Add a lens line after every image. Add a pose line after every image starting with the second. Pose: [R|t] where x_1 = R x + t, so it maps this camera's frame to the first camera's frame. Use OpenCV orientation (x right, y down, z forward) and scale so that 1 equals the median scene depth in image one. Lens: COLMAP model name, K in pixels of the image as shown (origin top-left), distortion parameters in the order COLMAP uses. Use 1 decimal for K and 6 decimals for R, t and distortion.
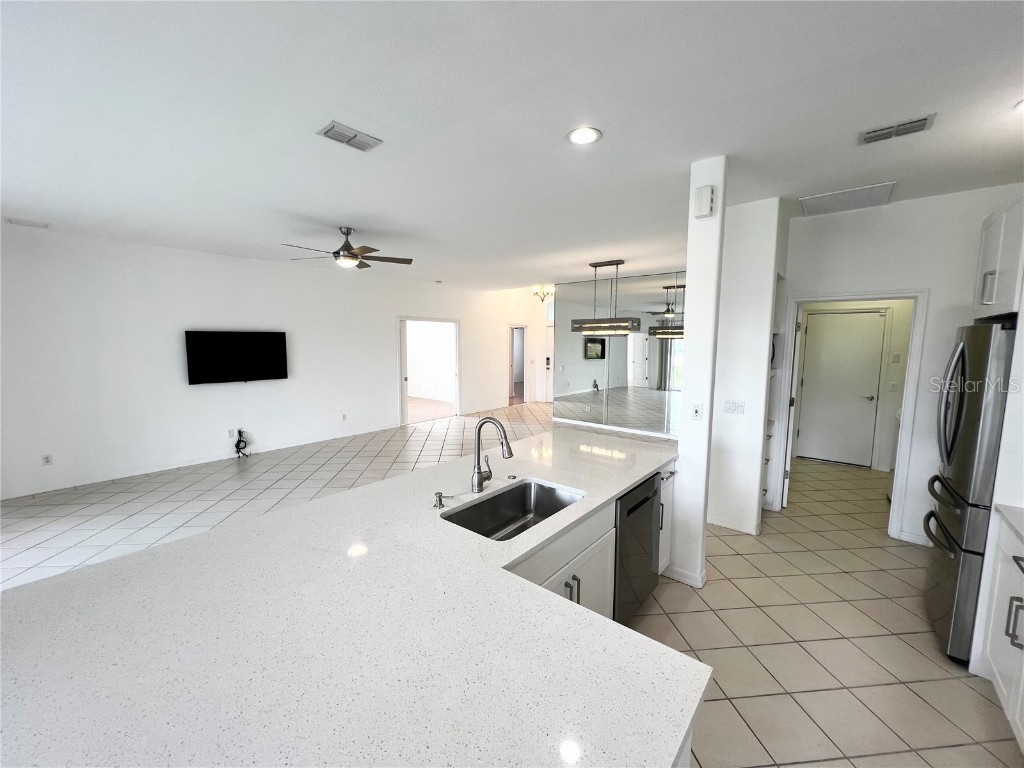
lens RADIAL K [[409.7, 0, 510.3], [0, 409.7, 384.1], [0, 0, 1]] dist [0.000156, 0.000251]
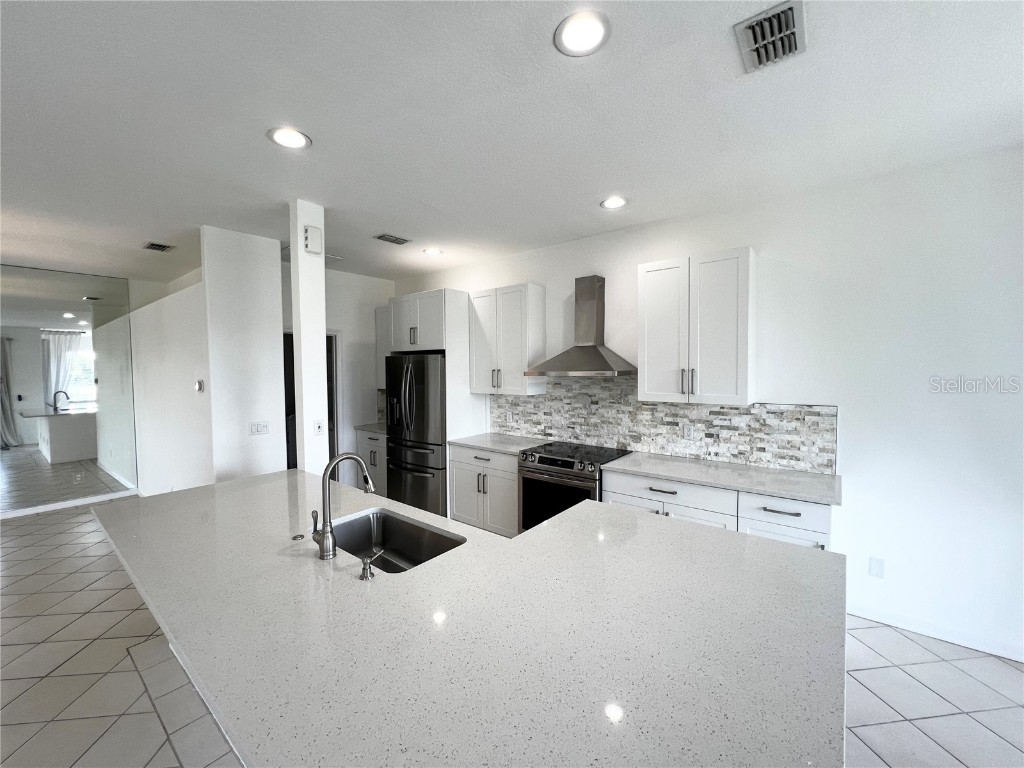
lens RADIAL K [[409.7, 0, 510.3], [0, 409.7, 384.1], [0, 0, 1]] dist [0.000156, 0.000251]
pose [[-0.016038, -0.045944, 0.998815, -0.498014], [0.114259, 0.992316, 0.047480, -0.032310], [-0.993322, 0.114885, -0.010665, 0.383677]]
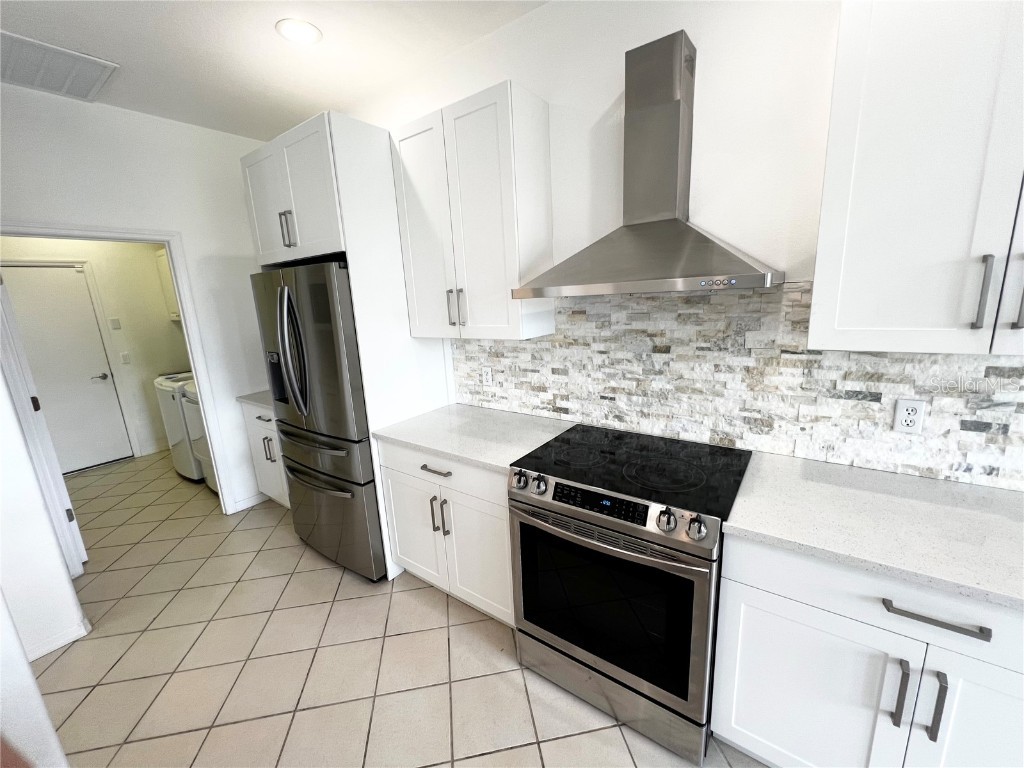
lens RADIAL K [[409.7, 0, 510.3], [0, 409.7, 384.1], [0, 0, 1]] dist [0.000156, 0.000251]
pose [[-0.061243, -0.219010, 0.973799, 0.069945], [0.157441, 0.961297, 0.226100, -0.012084], [-0.985628, 0.167163, -0.024391, 0.365322]]
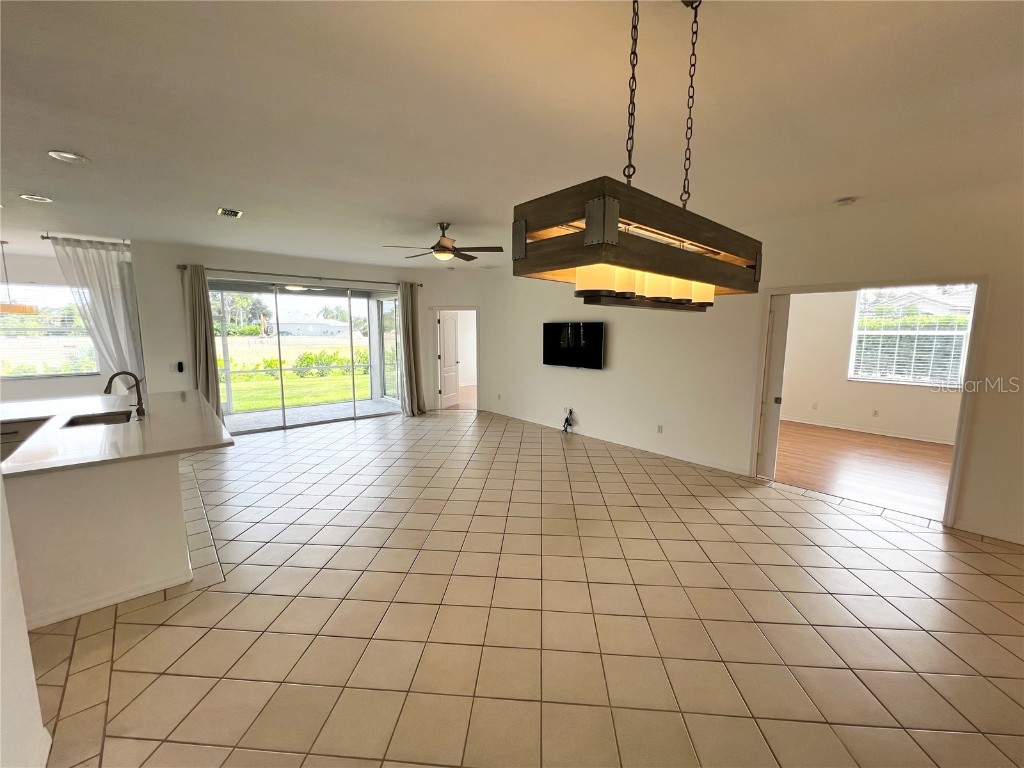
lens RADIAL K [[412.4, 0, 511.4], [0, 412.4, 380.1], [0, 0, 1]] dist [-0.001508, -0.000155]
pose [[-0.158364, 0.114872, -0.980676, 0.811019], [-0.109022, 0.985102, 0.132996, -0.172101], [0.981343, 0.127977, -0.143482, 1.665943]]
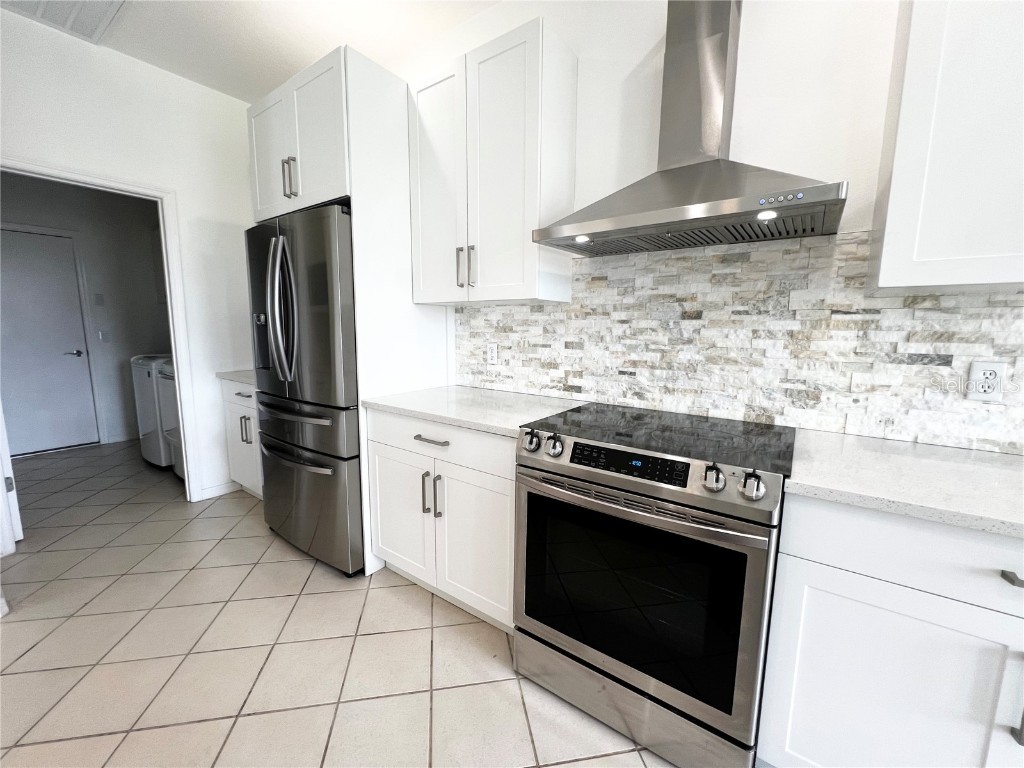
lens RADIAL K [[409.7, 0, 510.3], [0, 409.7, 384.1], [0, 0, 1]] dist [0.000156, 0.000251]
pose [[-0.068009, -0.145629, 0.986999, 0.112356], [0.097027, 0.983635, 0.151818, 0.078786], [-0.992955, 0.106091, -0.052766, 0.395774]]
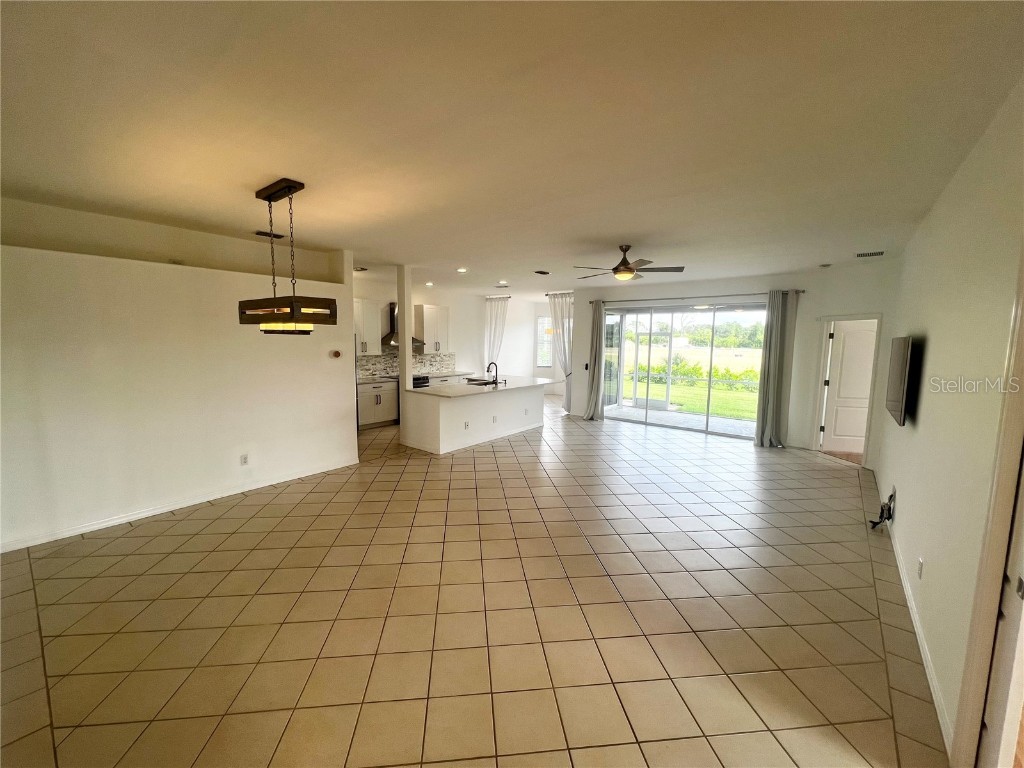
lens RADIAL K [[412.1, 0, 512.0], [0, 412.1, 384.0], [0, 0, 1]] dist [0.000321, 0.000110]
pose [[-0.999544, -0.014181, -0.026654, -0.073469], [-0.019600, 0.976283, 0.215610, -0.299367], [0.022965, 0.216034, -0.976116, 2.646348]]
